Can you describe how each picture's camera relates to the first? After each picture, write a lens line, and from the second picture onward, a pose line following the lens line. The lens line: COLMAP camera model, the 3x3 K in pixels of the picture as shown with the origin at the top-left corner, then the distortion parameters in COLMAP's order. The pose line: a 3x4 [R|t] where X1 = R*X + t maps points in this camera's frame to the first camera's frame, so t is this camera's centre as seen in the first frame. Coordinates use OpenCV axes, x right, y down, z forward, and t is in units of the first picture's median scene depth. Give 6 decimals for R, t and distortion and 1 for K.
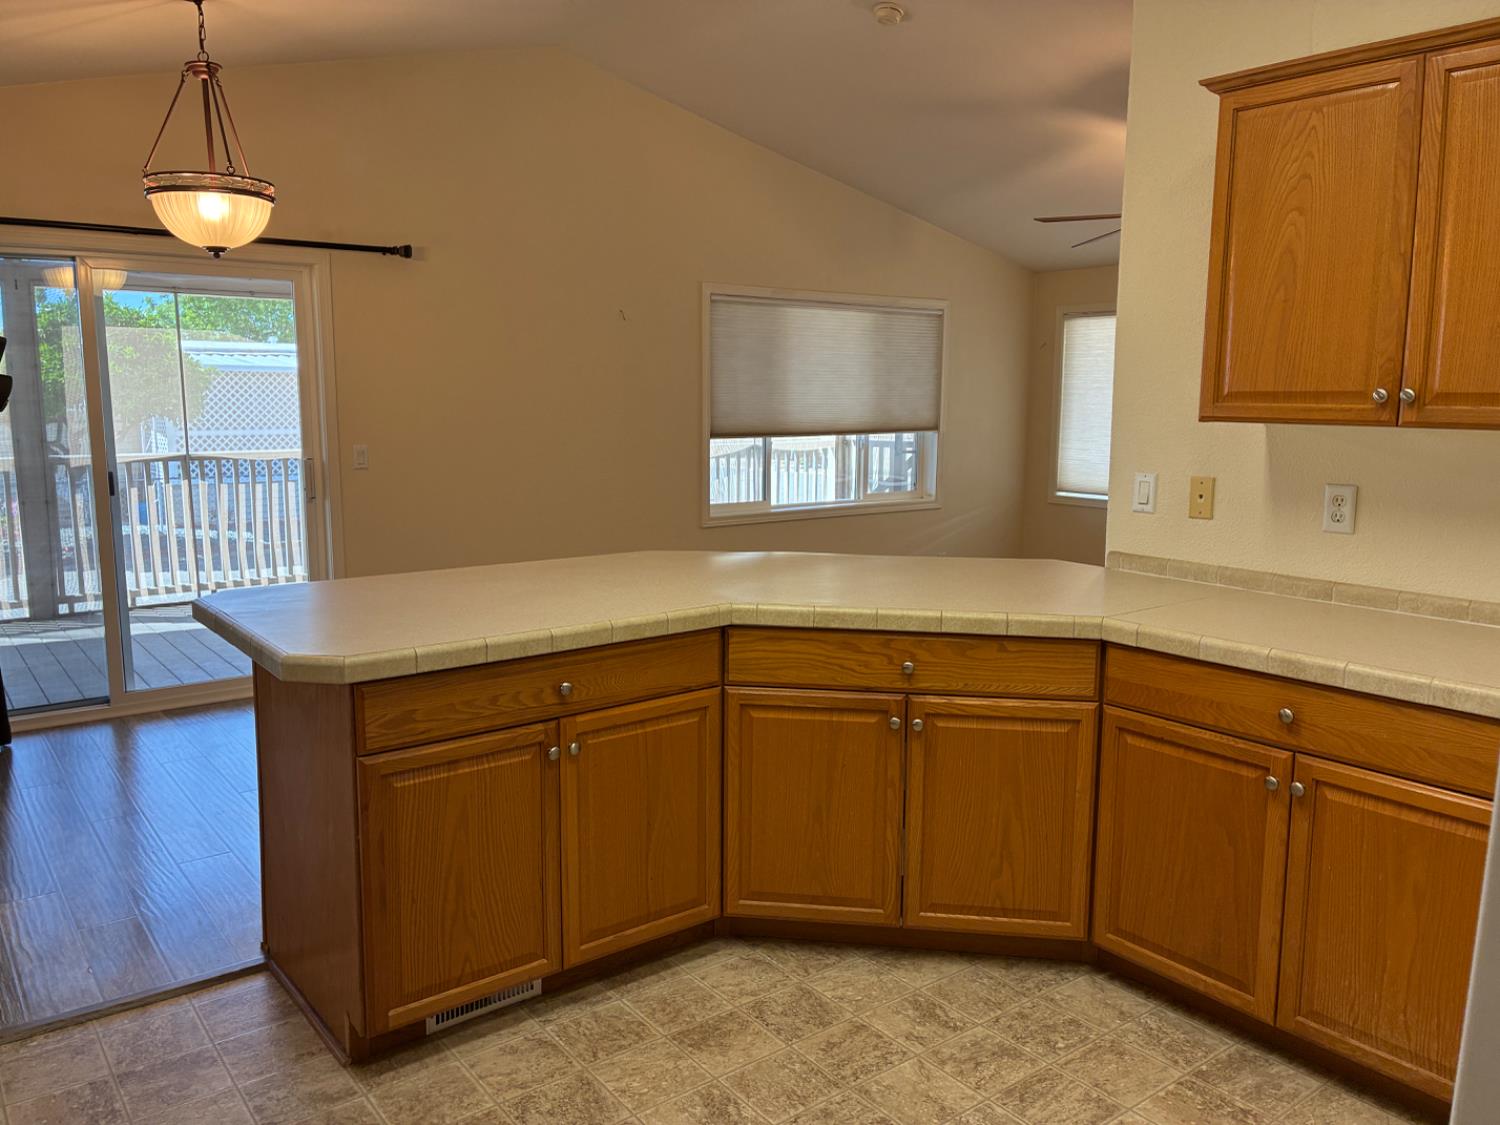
lens RADIAL K [[1138.5, 0, 747.5], [0, 1138.5, 560.5], [0, 0, 1]] dist [0.074419, -0.096494]
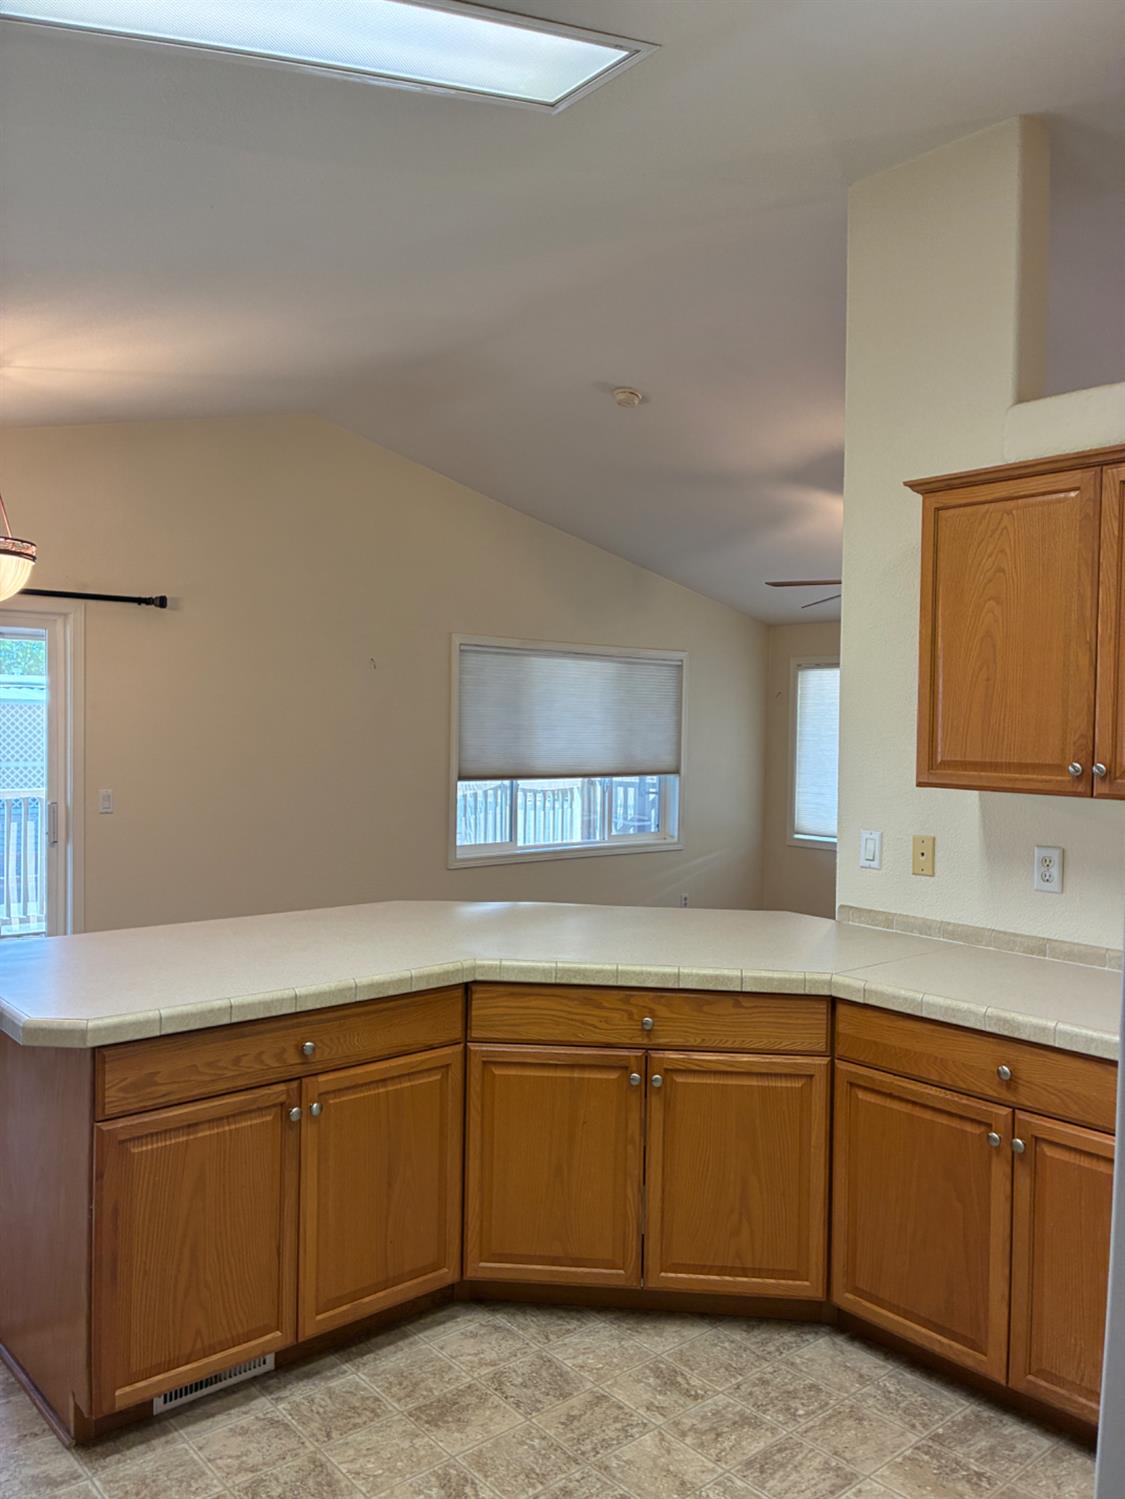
lens RADIAL K [[1137.7, 0, 558.8], [0, 1137.7, 760.1], [0, 0, 1]] dist [0.074419, -0.096494]
pose [[0.998406, 0.008734, 0.055763, 0.002115], [-0.002229, 0.993285, -0.115676, -0.021058], [-0.056398, 0.115367, 0.991721, -0.038604]]
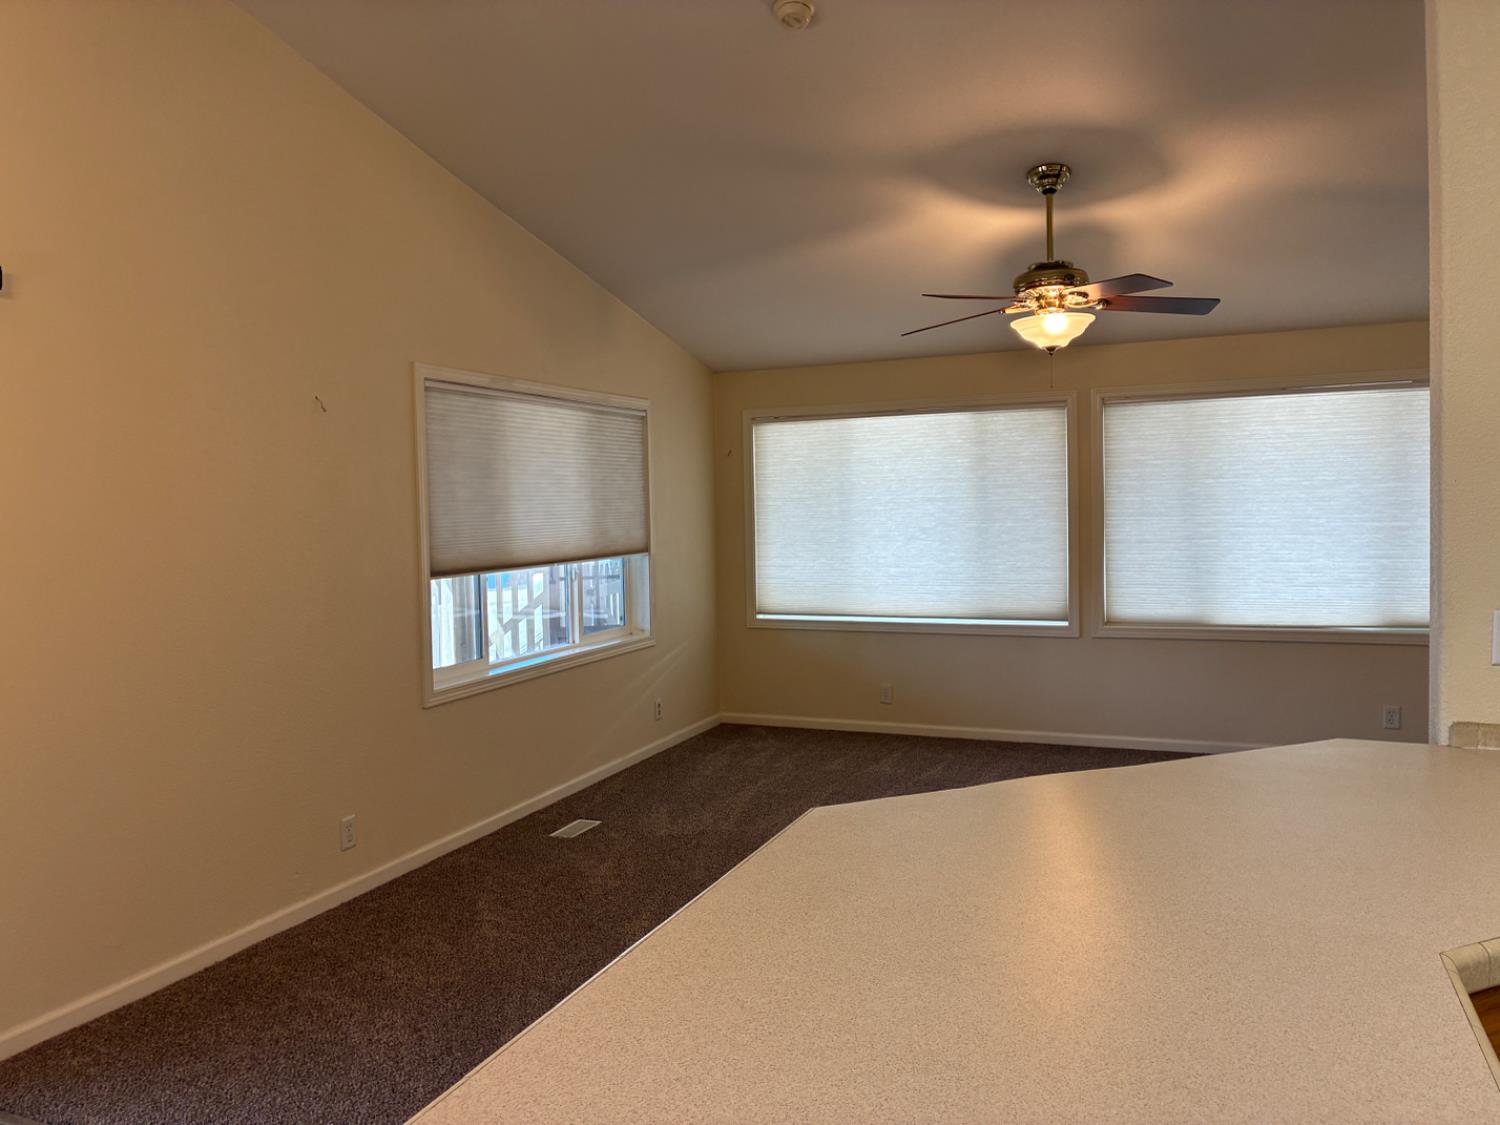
lens RADIAL K [[1138.5, 0, 745.8], [0, 1138.5, 571.1], [0, 0, 1]] dist [0.074419, -0.096494]
pose [[0.865916, -0.053185, 0.497353, -0.503795], [0.095766, 0.993564, -0.060485, -0.119506], [-0.490935, 0.100005, 0.865437, 0.682882]]
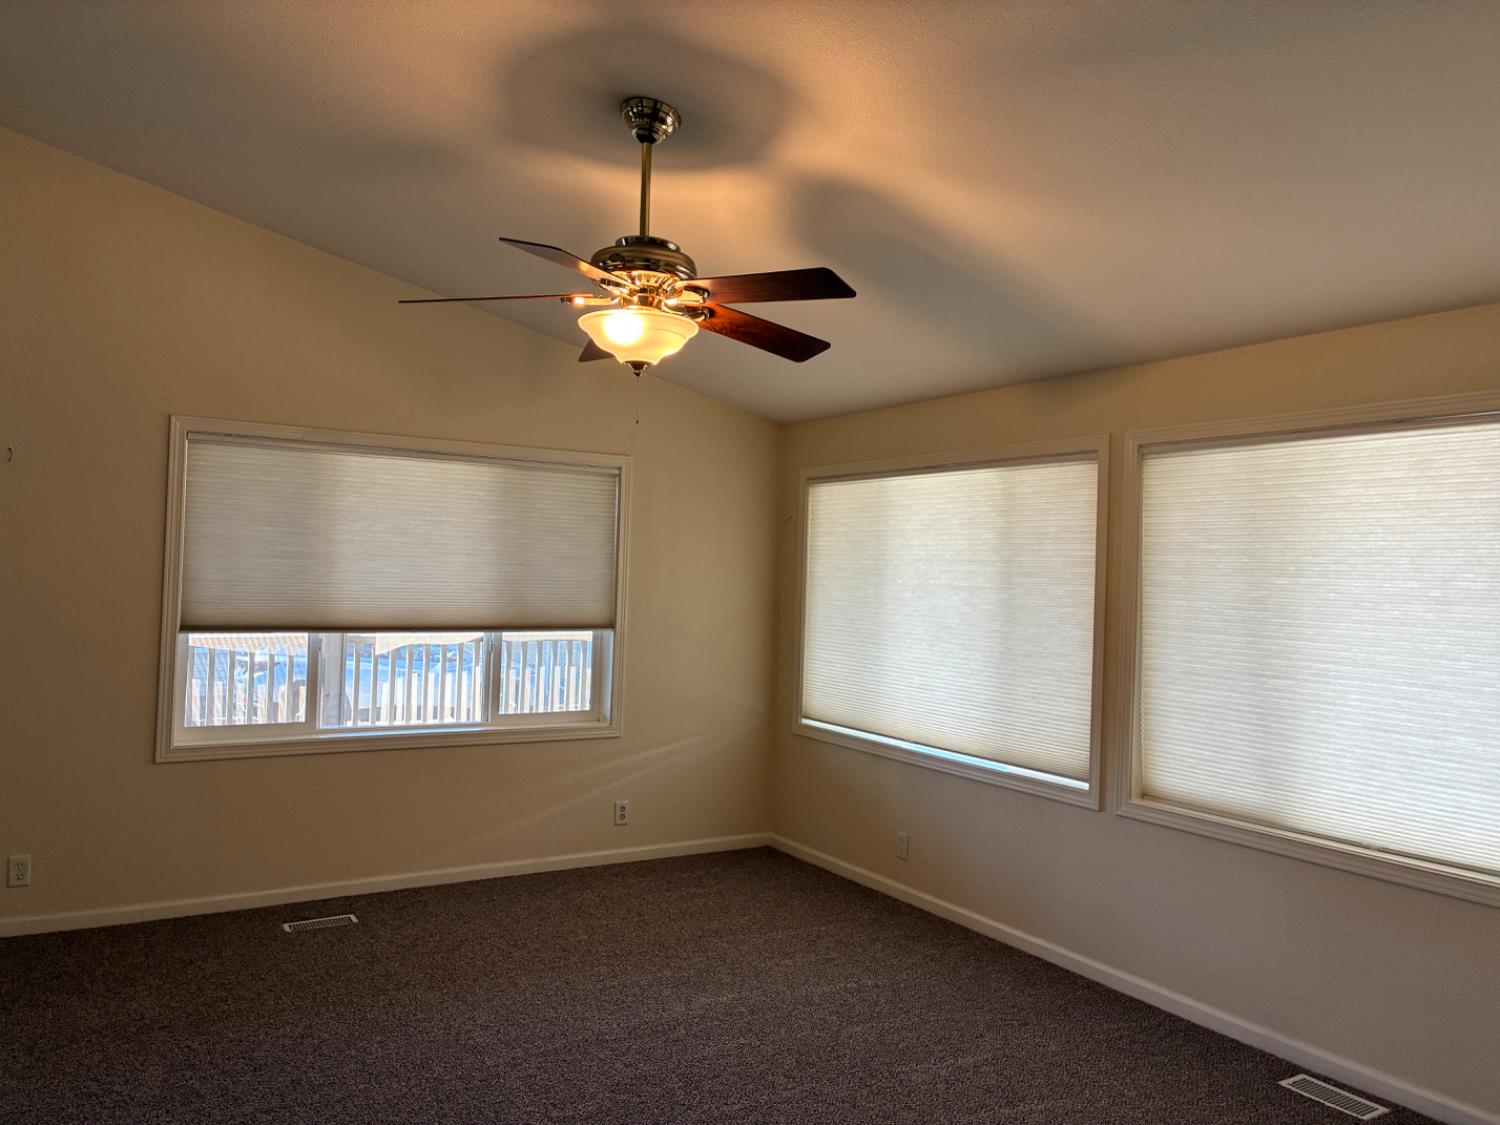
lens RADIAL K [[1138.5, 0, 751.1], [0, 1138.5, 558.7], [0, 0, 1]] dist [0.074419, -0.096494]
pose [[0.994404, 0.026969, -0.102141, 0.891550], [-0.042624, 0.987098, -0.154338, -0.136663], [0.096661, 0.157828, 0.982724, 0.790849]]
